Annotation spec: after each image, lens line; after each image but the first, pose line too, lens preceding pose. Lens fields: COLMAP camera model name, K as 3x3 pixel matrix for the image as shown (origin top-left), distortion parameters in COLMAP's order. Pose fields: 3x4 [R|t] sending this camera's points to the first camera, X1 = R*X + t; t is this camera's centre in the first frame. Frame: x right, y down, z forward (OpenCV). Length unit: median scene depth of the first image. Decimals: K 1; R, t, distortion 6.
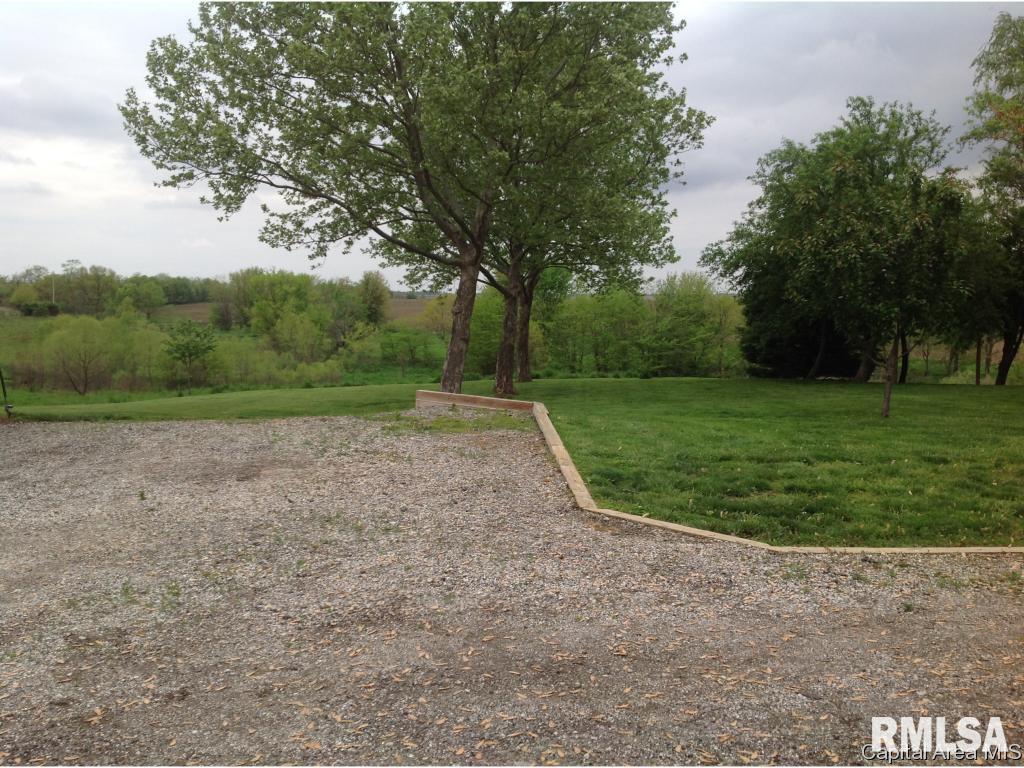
lens RADIAL K [[963.4, 0, 493.6], [0, 963.4, 381.7], [0, 0, 1]] dist [0.177337, -0.360327]
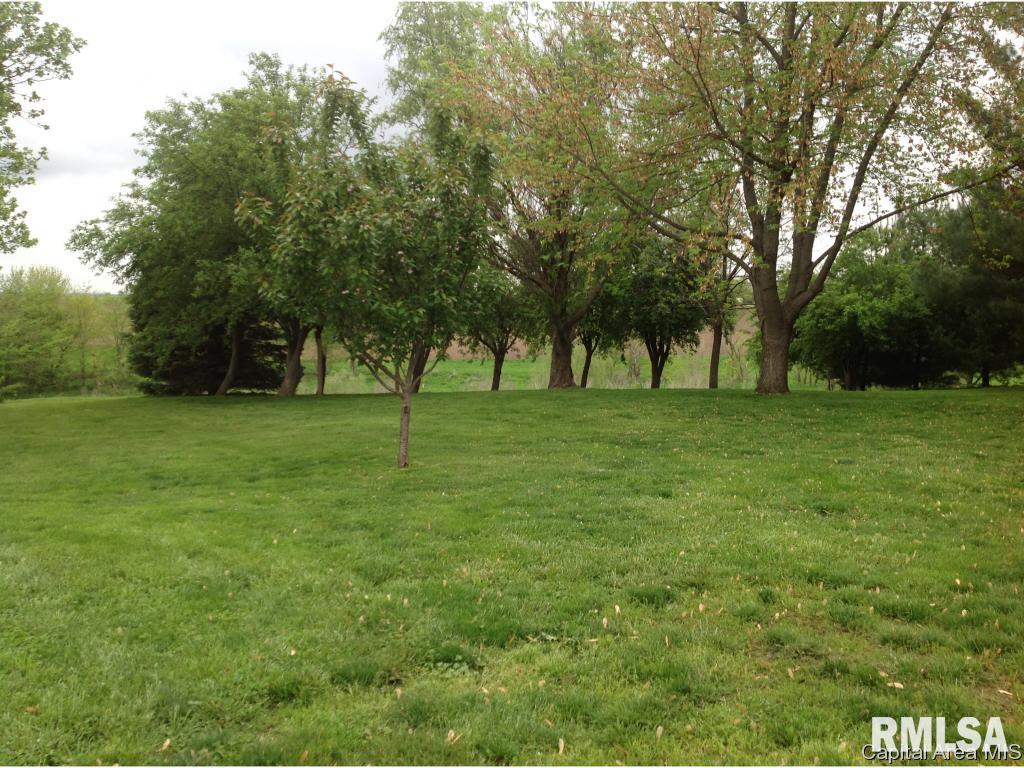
lens RADIAL K [[963.4, 0, 493.6], [0, 963.4, 381.7], [0, 0, 1]] dist [0.177337, -0.360327]
pose [[0.806854, -0.045271, 0.589014, 0.026288], [0.046177, 0.998842, 0.013515, -0.014317], [-0.588944, 0.016295, 0.808010, 0.202573]]
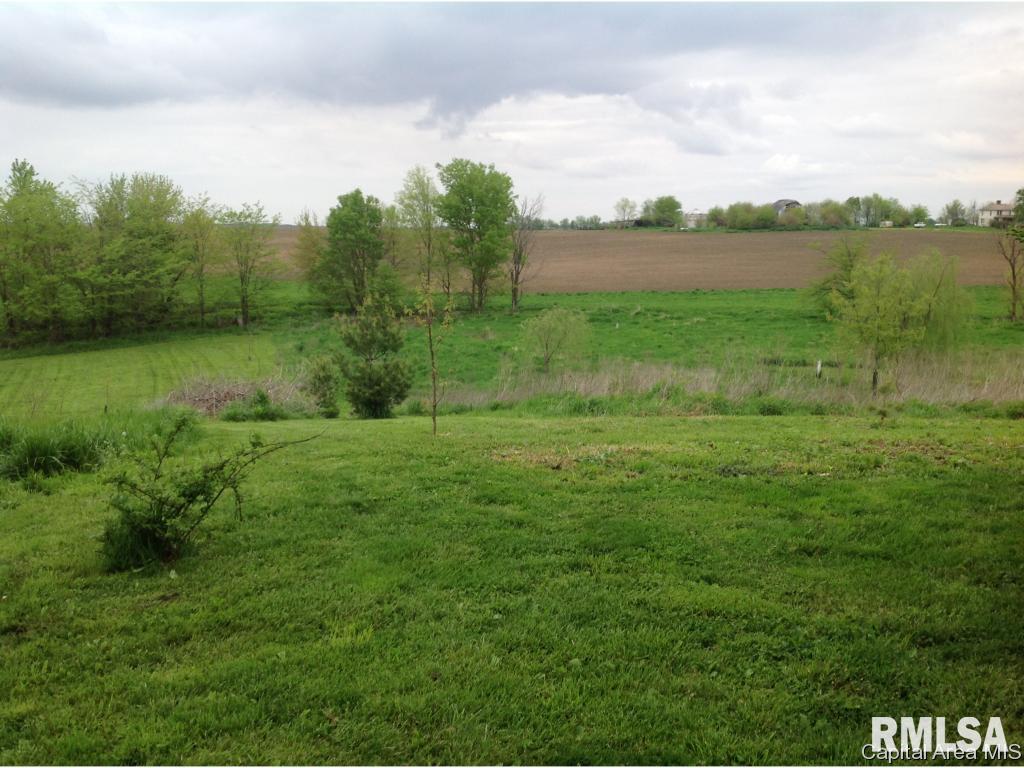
lens RADIAL K [[963.4, 0, 493.6], [0, 963.4, 381.7], [0, 0, 1]] dist [0.177337, -0.360327]
pose [[0.852817, -0.079718, 0.516090, 0.152034], [0.043255, 0.995667, 0.082318, -0.044575], [-0.520416, -0.047879, 0.852570, 1.002564]]
